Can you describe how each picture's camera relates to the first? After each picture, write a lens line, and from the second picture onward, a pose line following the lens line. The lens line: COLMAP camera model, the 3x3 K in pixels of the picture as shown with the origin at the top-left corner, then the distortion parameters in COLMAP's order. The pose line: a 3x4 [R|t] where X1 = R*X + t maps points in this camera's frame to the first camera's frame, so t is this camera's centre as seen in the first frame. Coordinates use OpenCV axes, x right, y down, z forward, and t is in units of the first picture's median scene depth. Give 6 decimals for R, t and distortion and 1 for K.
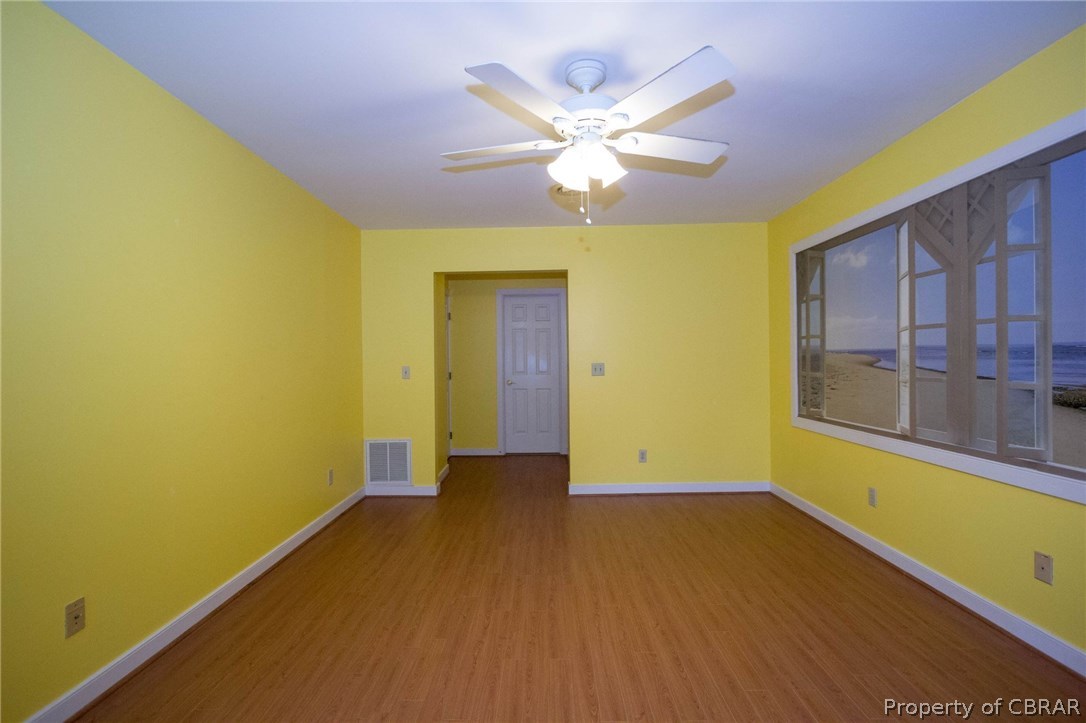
lens RADIAL K [[499.2, 0, 539.4], [0, 499.2, 359.5], [0, 0, 1]] dist [-0.000165, -0.000124]
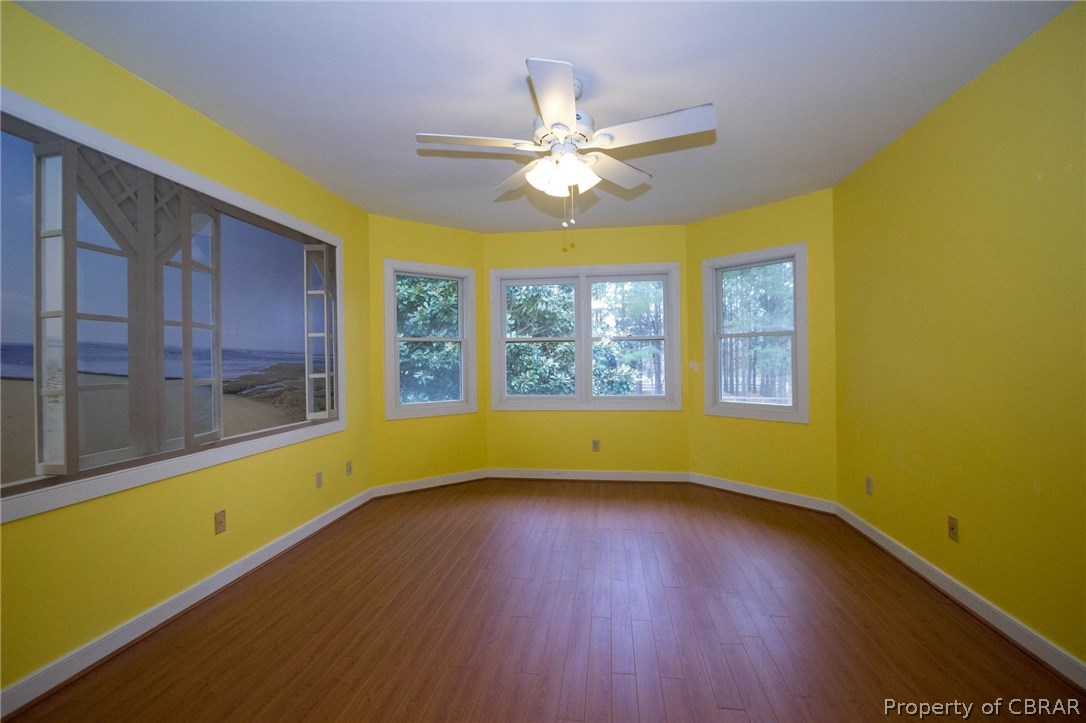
lens RADIAL K [[499.2, 0, 542.5], [0, 499.2, 358.8], [0, 0, 1]] dist [-0.000165, -0.000124]
pose [[-0.992867, 0.023502, 0.116886, 0.018822], [0.023522, 0.999723, -0.001208, 0.014183], [-0.116882, 0.001550, -0.993145, 1.773823]]
